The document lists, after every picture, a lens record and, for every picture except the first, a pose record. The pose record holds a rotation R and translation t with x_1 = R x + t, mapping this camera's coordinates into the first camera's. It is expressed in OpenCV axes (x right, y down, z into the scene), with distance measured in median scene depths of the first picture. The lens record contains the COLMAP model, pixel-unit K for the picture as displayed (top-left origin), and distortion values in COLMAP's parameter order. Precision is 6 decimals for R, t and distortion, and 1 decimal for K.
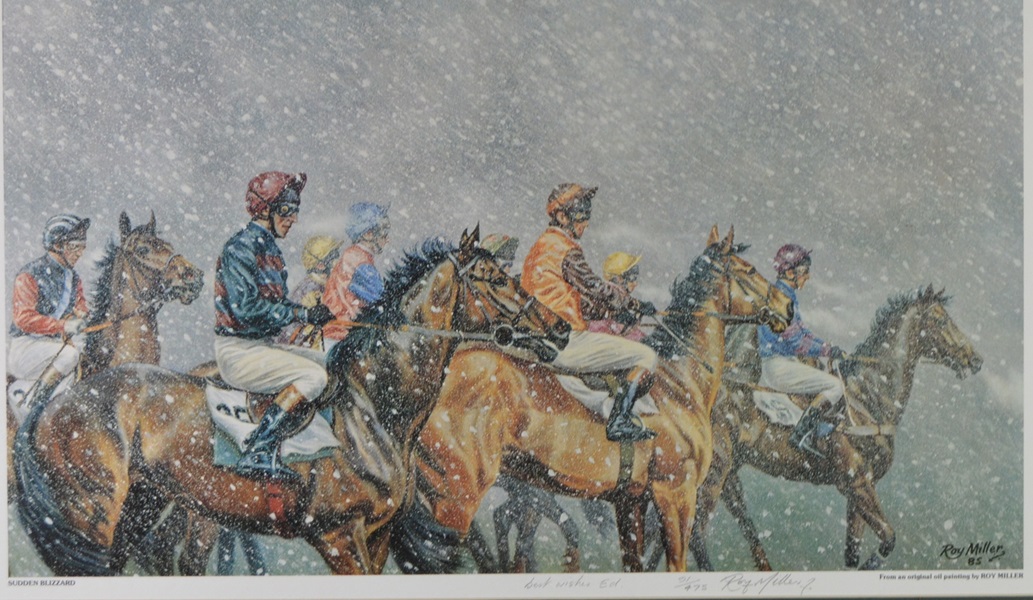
lens RADIAL K [[2051.2, 0, 517.4], [0, 2051.2, 299.0], [0, 0, 1]] dist [0.000369, 0.000000]
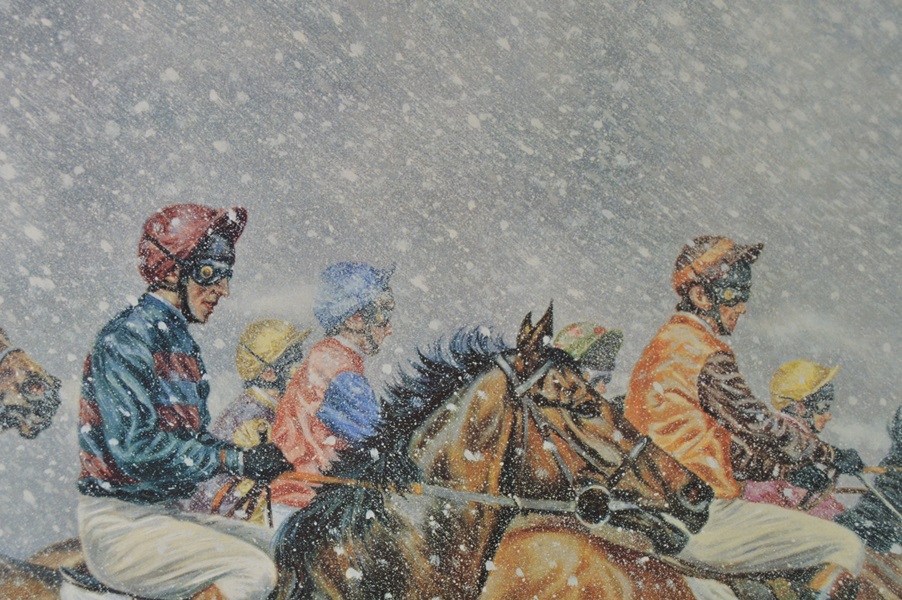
lens RADIAL K [[1561.9, 0, 448.6], [0, 1561.9, 303.6], [0, 0, 1]] dist [-0.076035, 0.000000]
pose [[0.999795, 0.020183, -0.001773, -0.046436], [-0.020201, 0.999737, -0.010892, -0.031777], [0.001553, 0.010926, 0.999939, 0.573957]]
